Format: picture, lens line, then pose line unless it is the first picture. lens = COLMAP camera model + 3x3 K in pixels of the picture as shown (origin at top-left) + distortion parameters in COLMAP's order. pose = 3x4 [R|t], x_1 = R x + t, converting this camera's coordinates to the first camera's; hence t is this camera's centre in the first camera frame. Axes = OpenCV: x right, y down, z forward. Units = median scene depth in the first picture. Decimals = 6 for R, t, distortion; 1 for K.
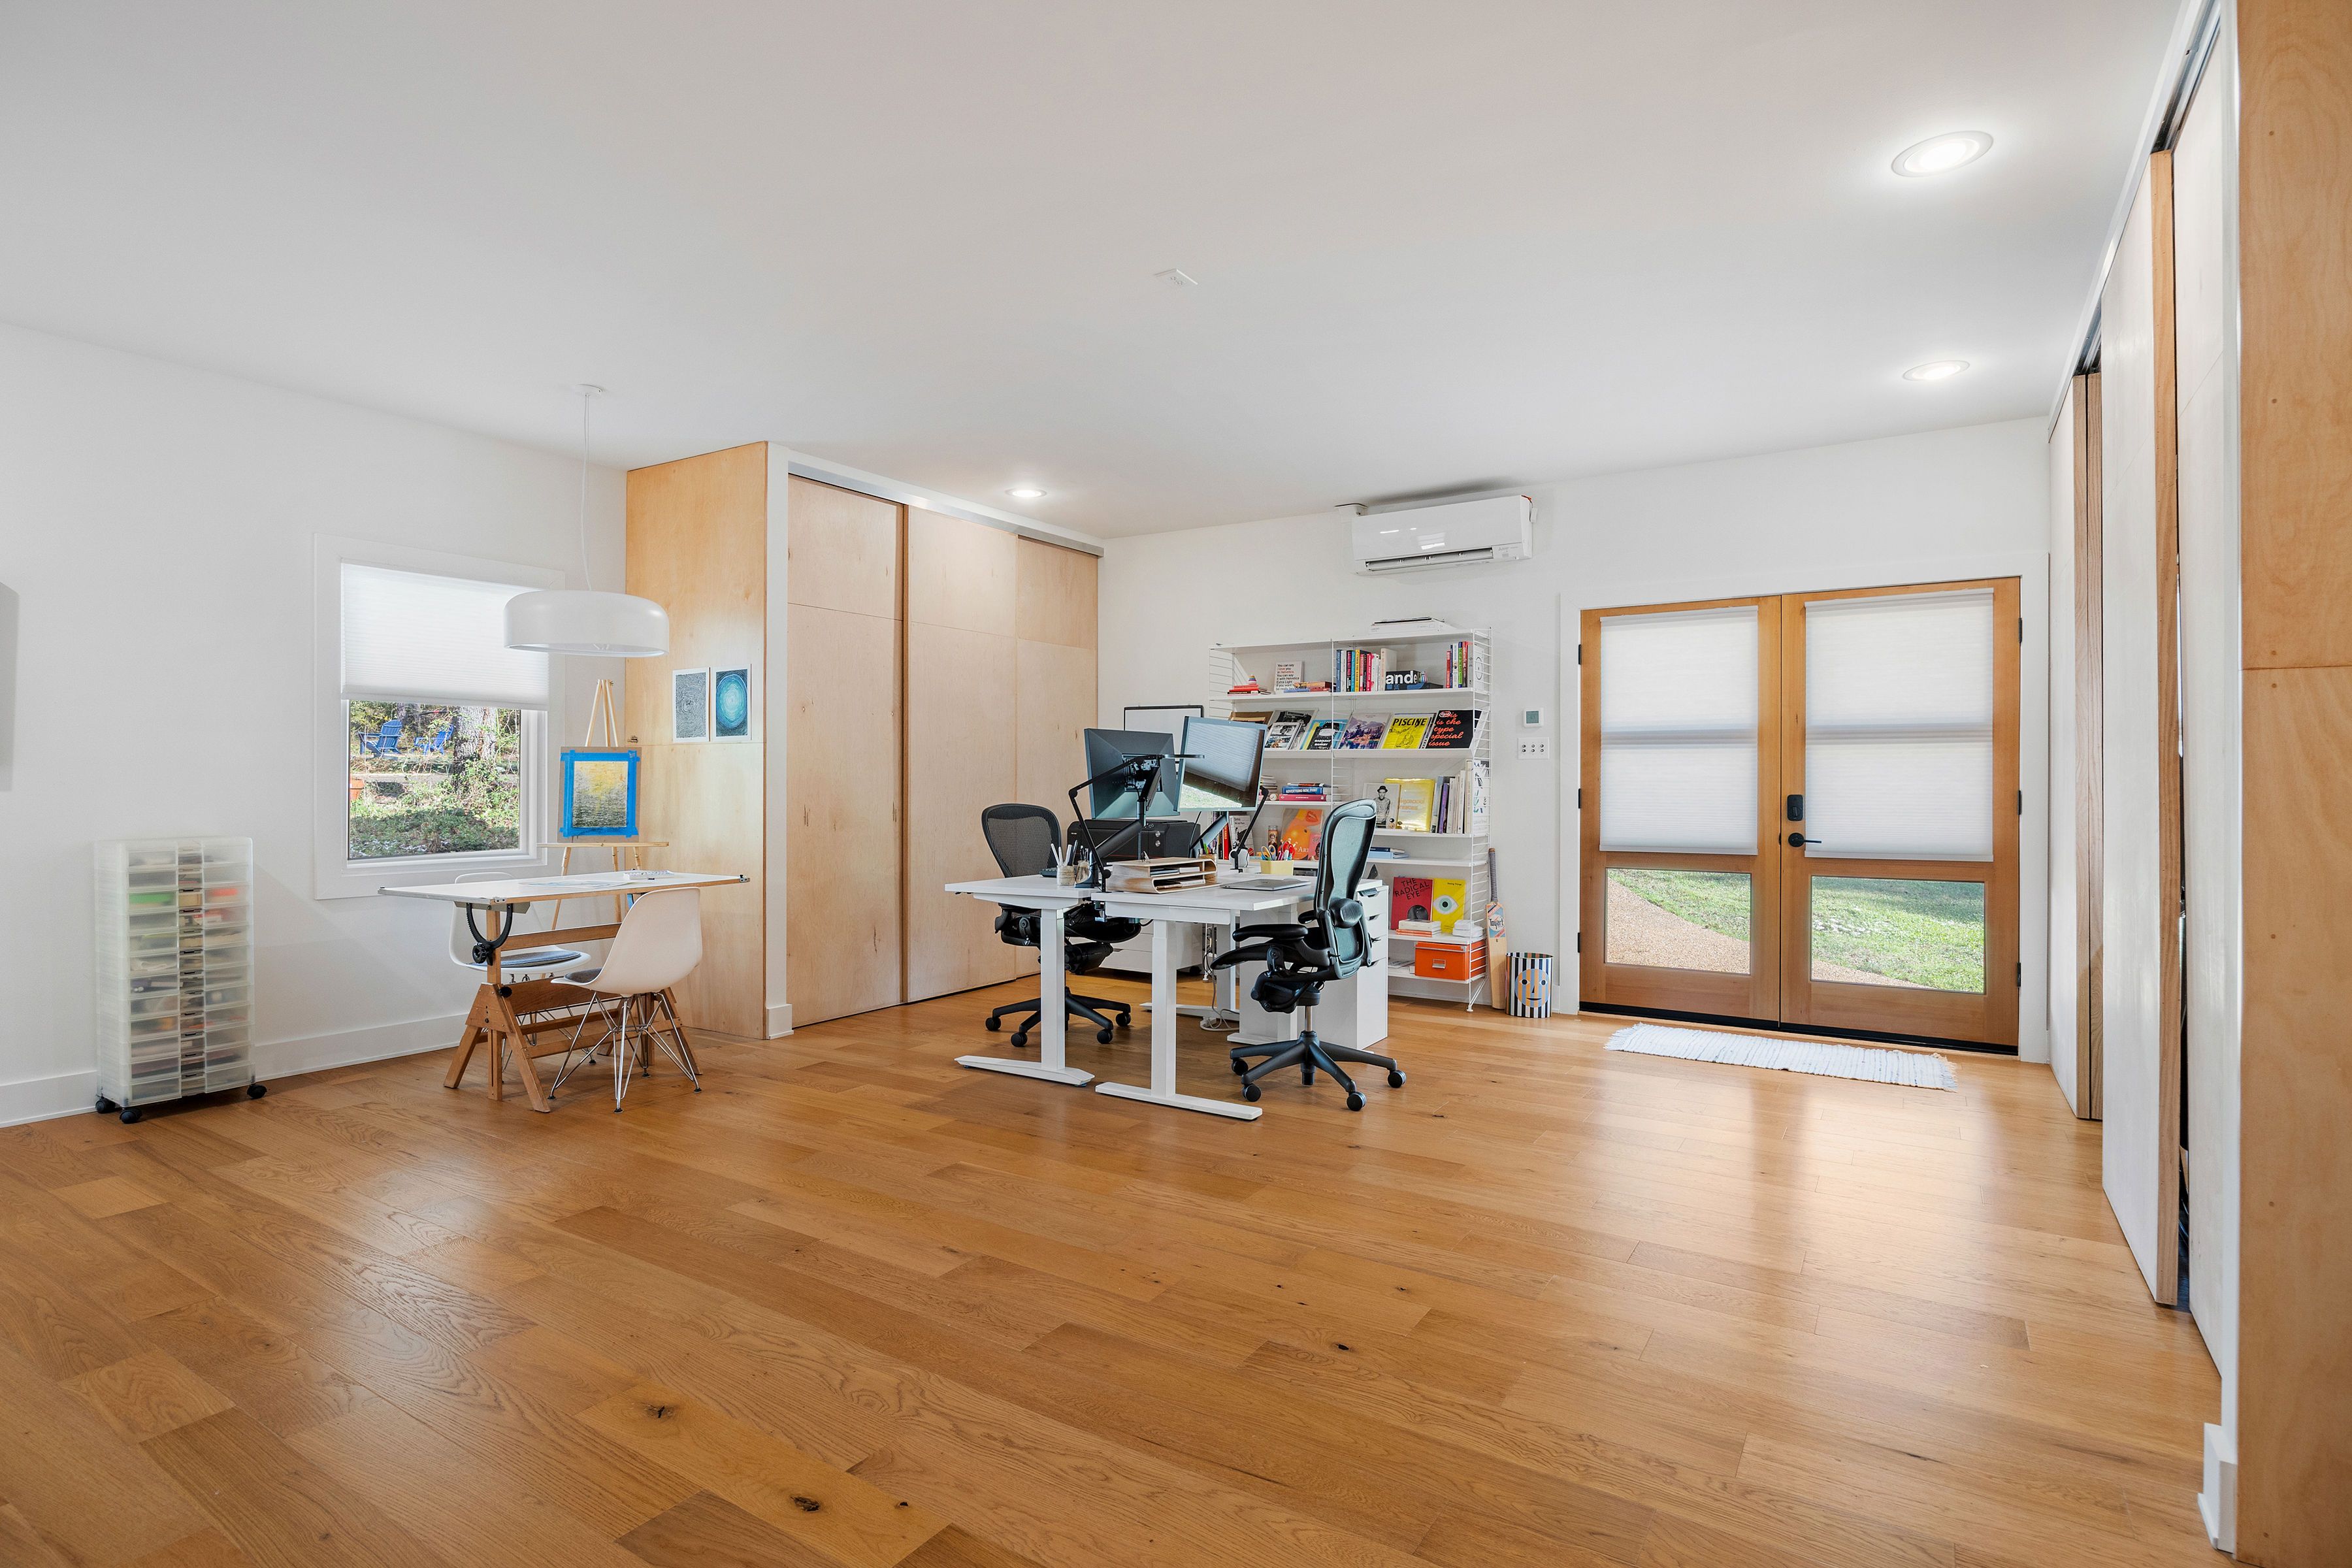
lens RADIAL K [[1186.1, 0, 1174.1], [0, 1186.1, 782.8], [0, 0, 1]] dist [-0.016425, 0.001233]
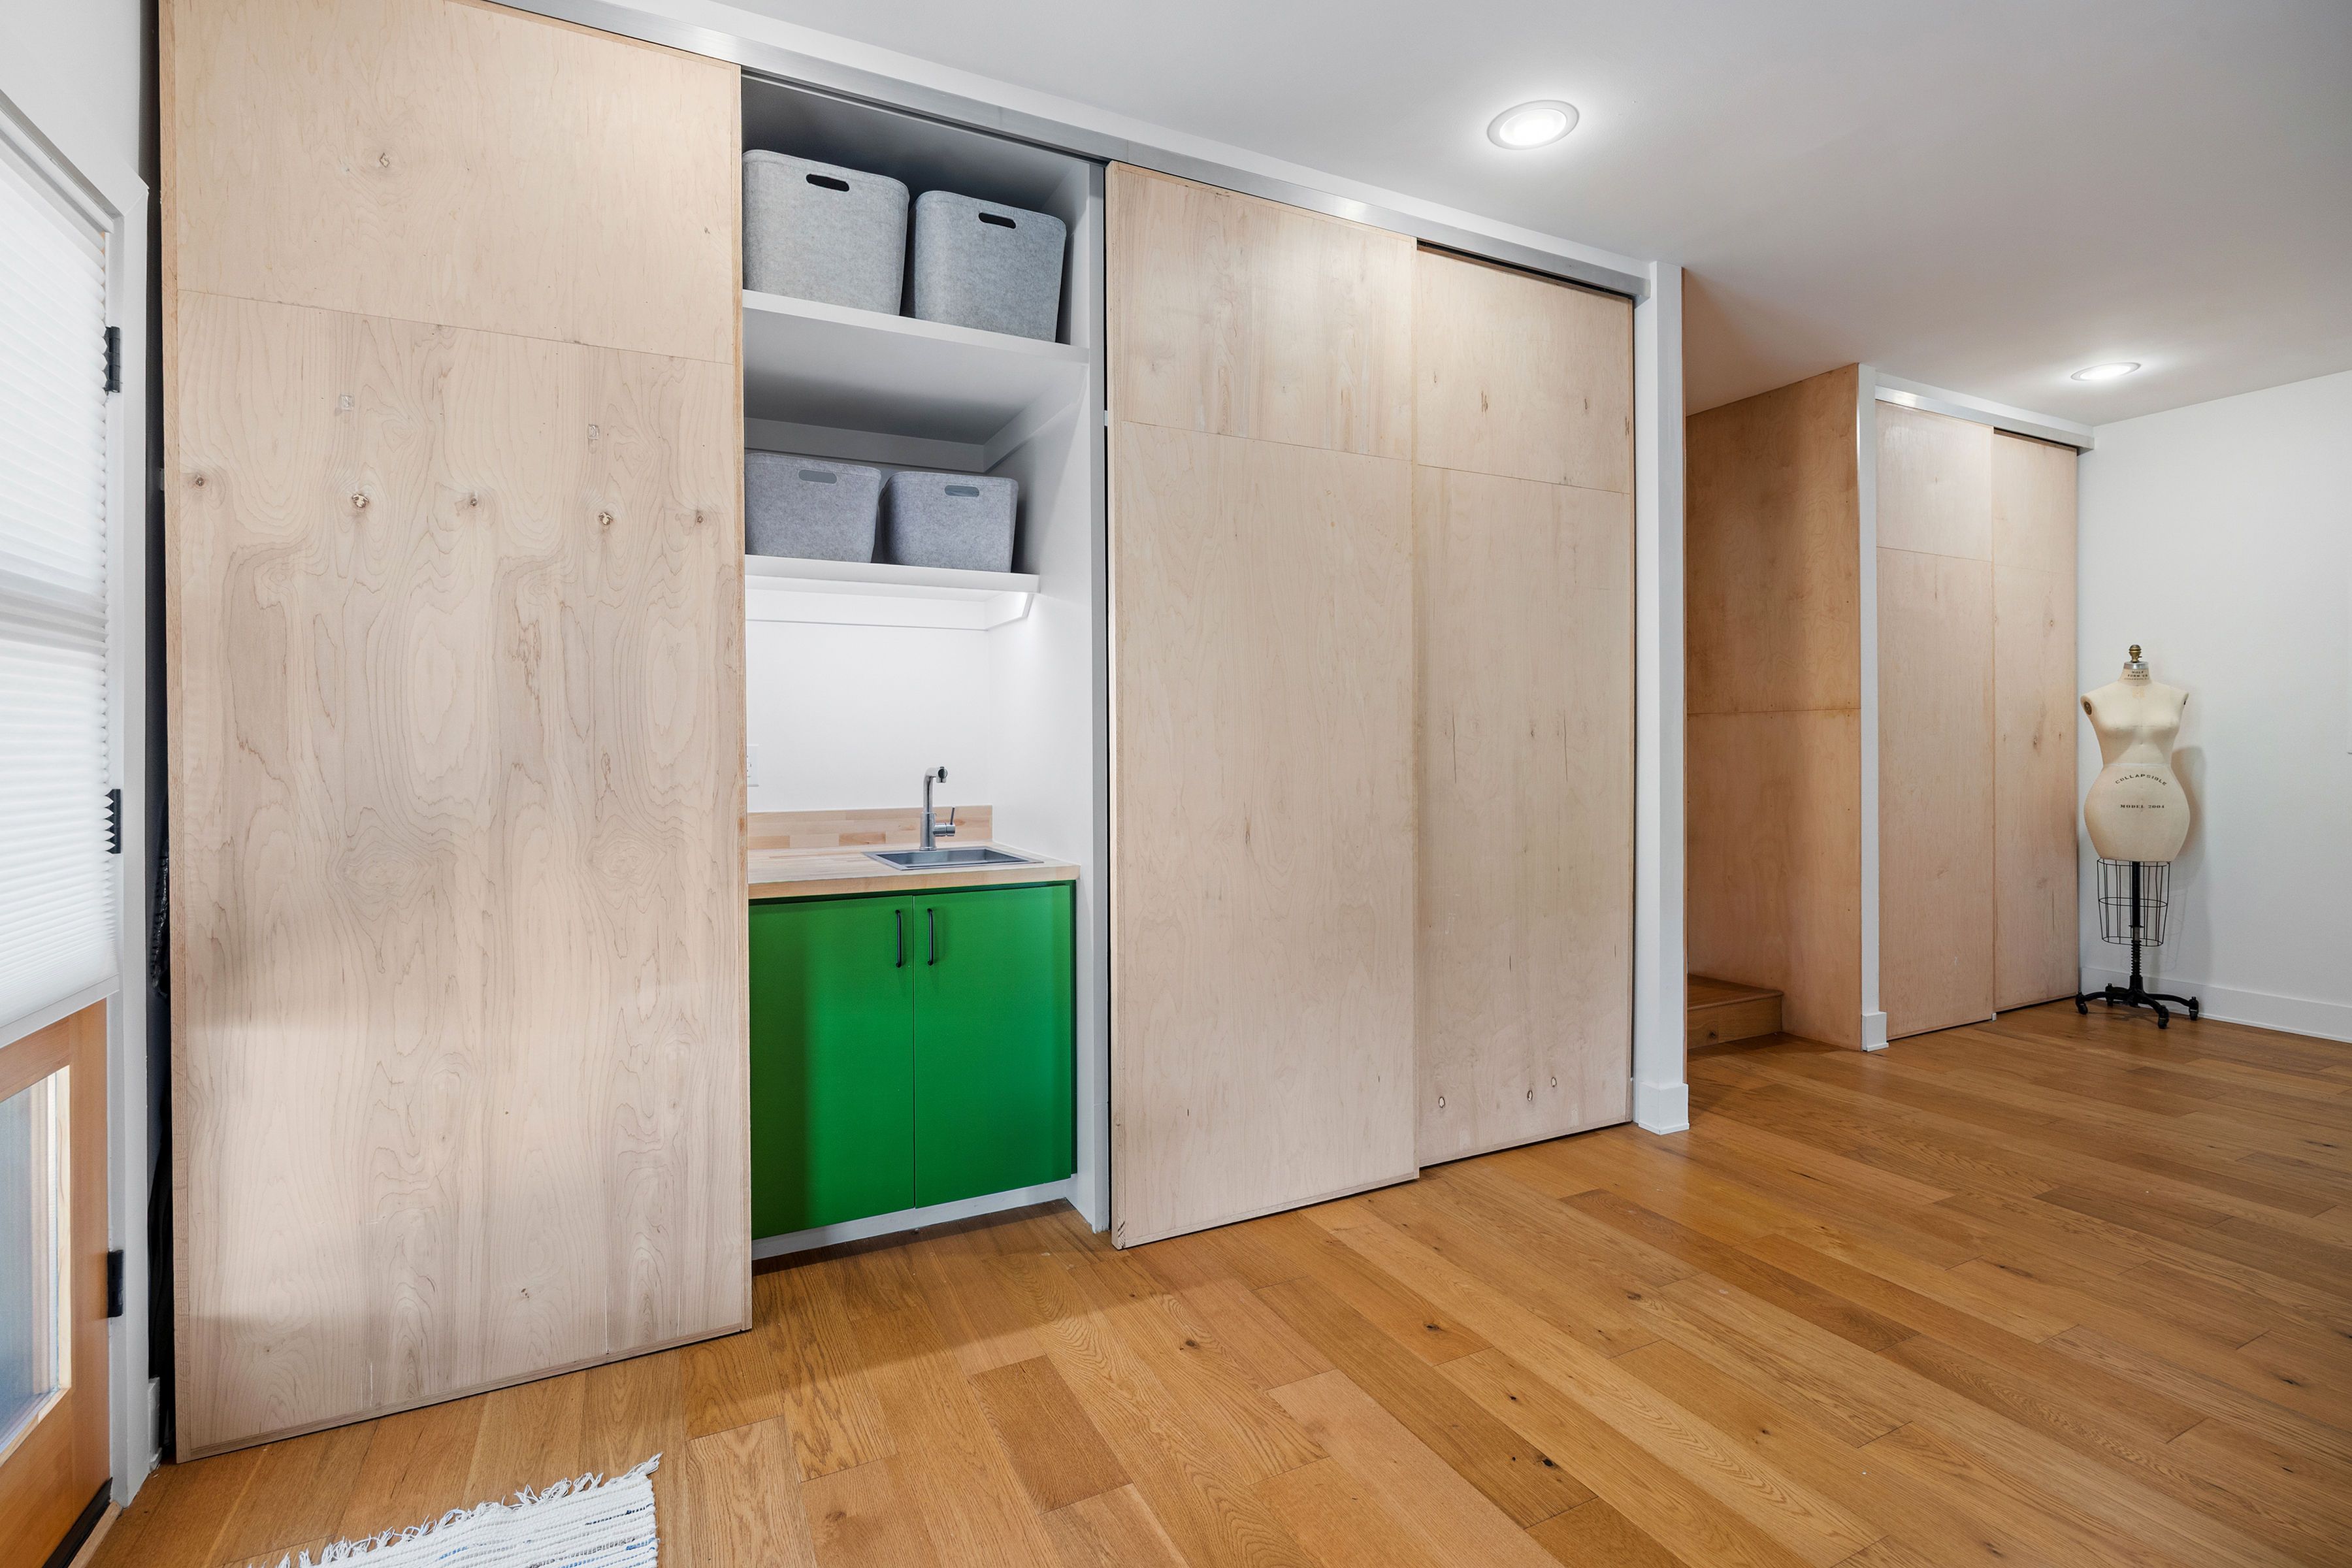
lens RADIAL K [[1056.5, 0, 1153.2], [0, 1056.5, 746.8], [0, 0, 1]] dist [-0.001846, -0.000643]
pose [[-0.854590, -0.000989, 0.519303, 0.248742], [0.003262, 0.999968, 0.007273, -0.008474], [-0.519294, 0.007909, -0.854559, 1.033221]]
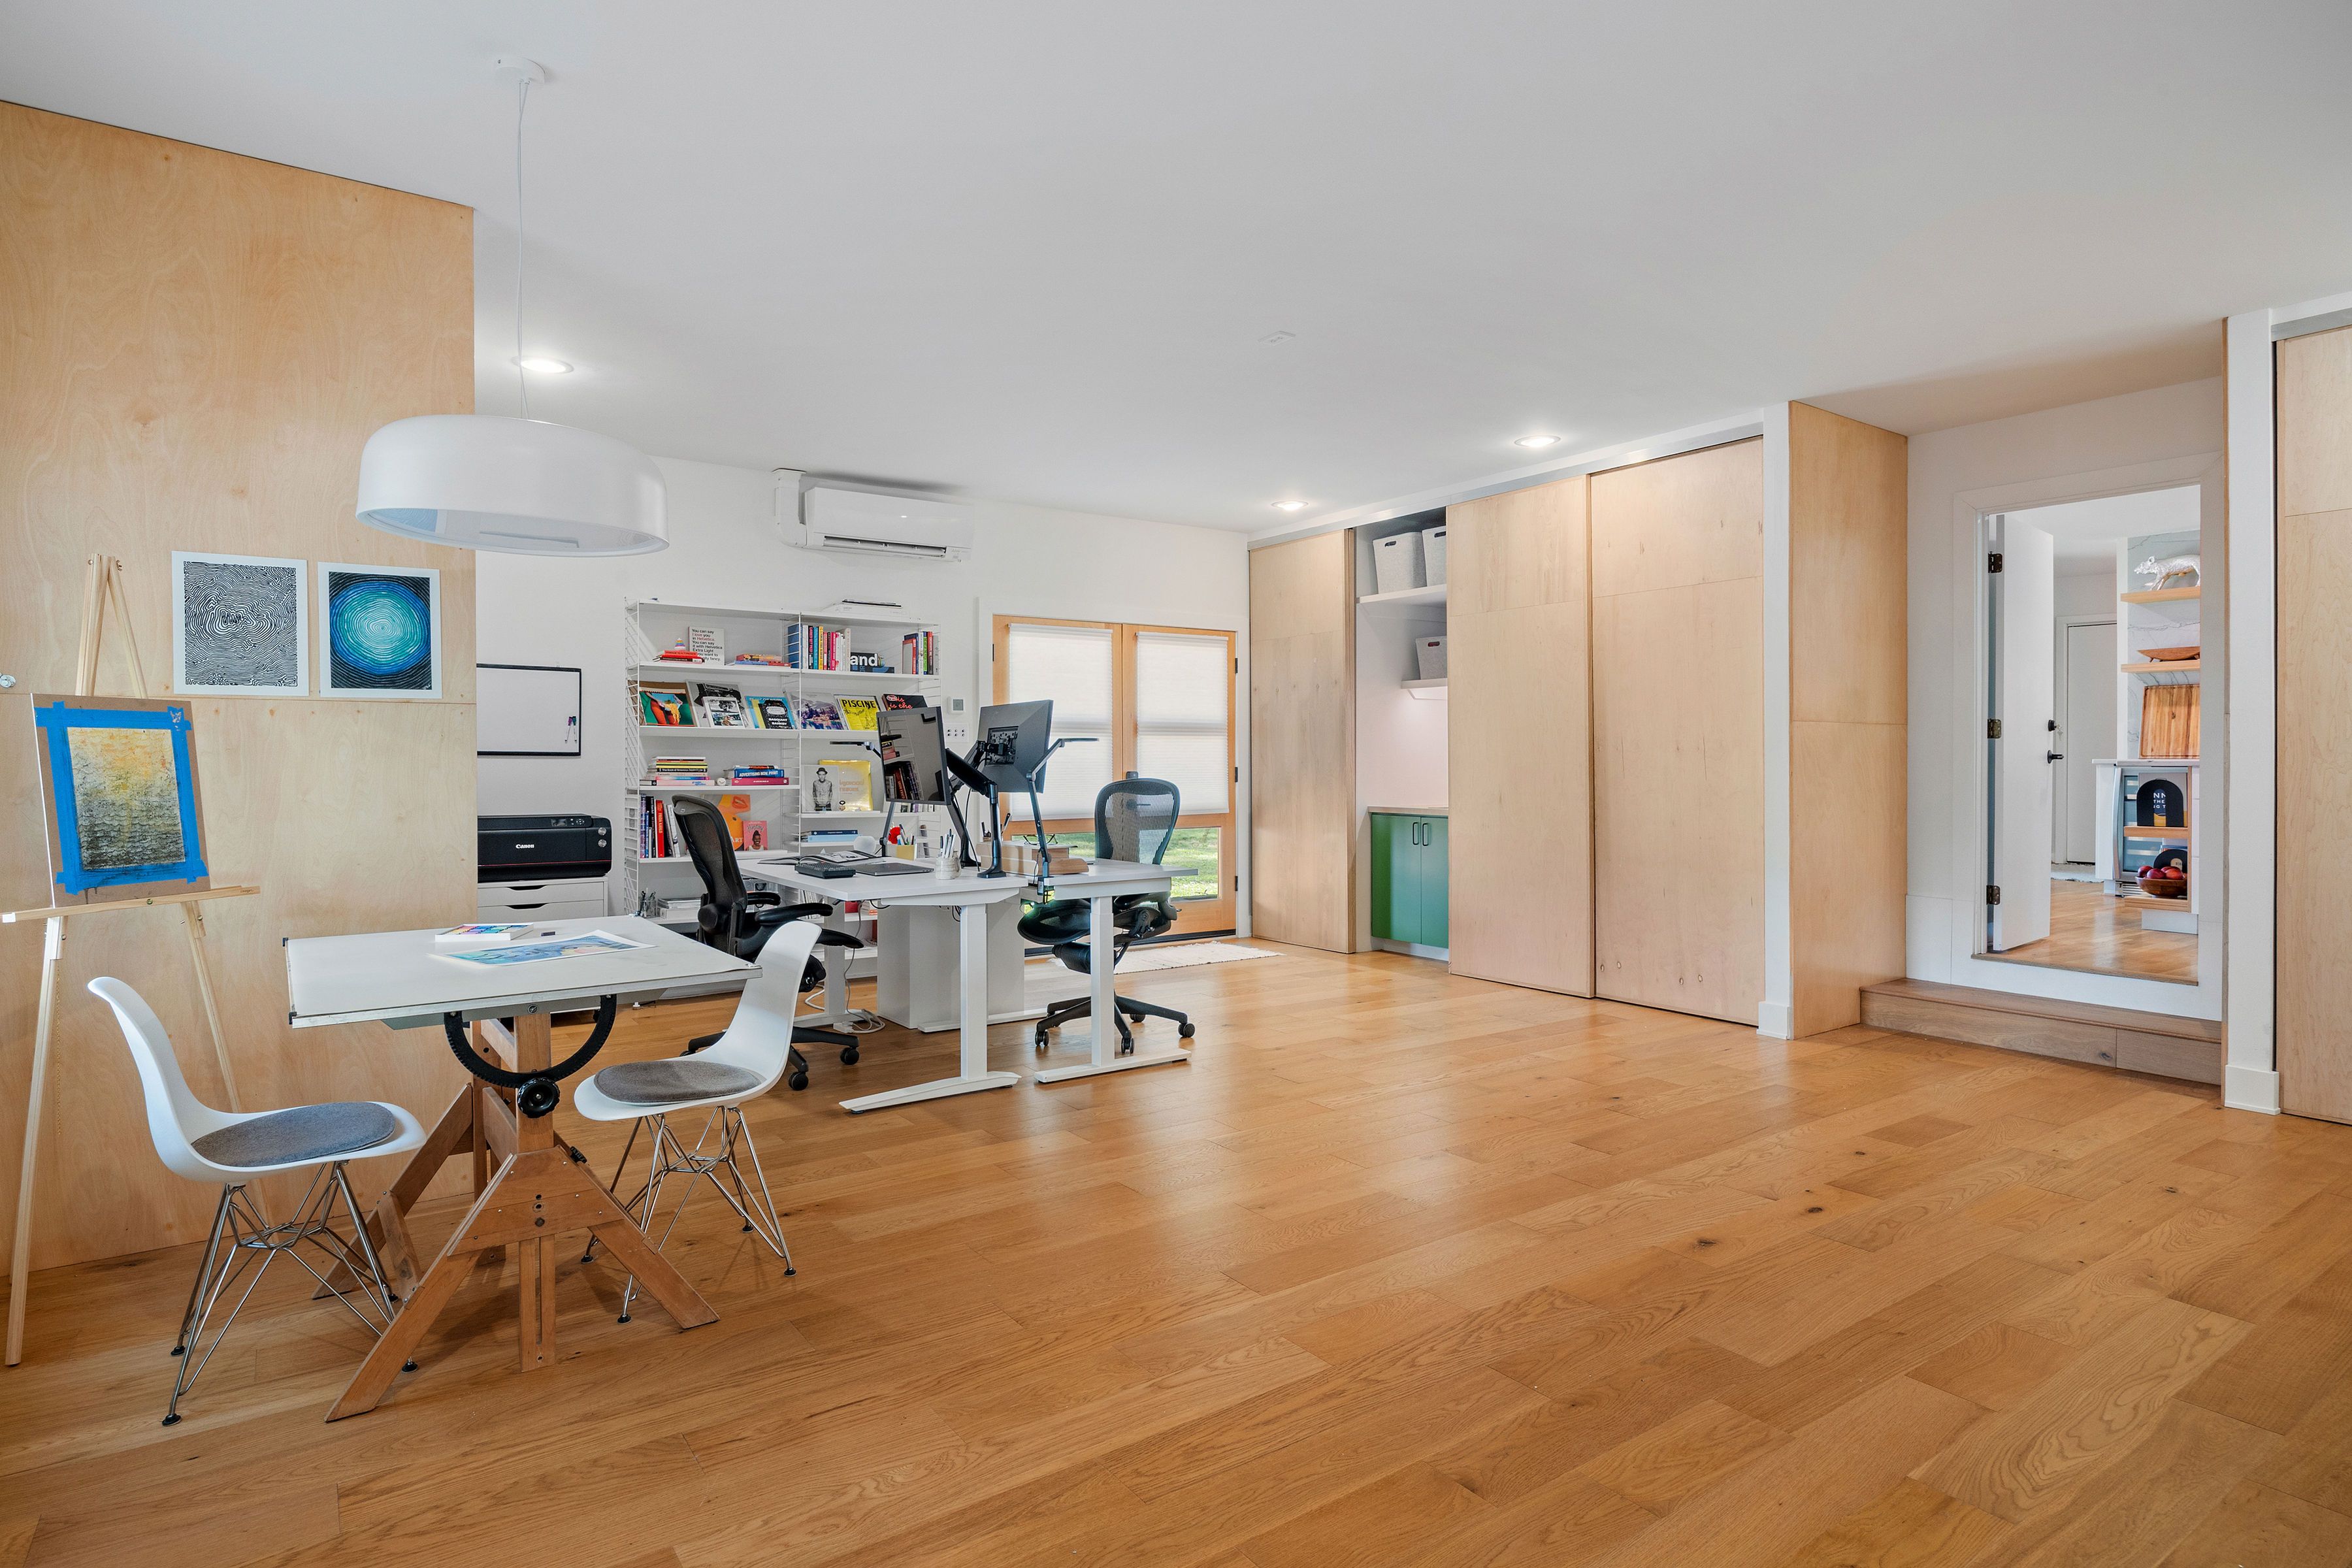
lens RADIAL K [[1242.6, 0, 1166.5], [0, 1242.6, 772.4], [0, 0, 1]] dist [-0.006404, 0.000655]
pose [[0.379122, -0.011734, 0.925272, -0.794489], [0.005082, 0.999931, 0.010598, -0.003613], [-0.925333, 0.000684, 0.379156, 0.423059]]
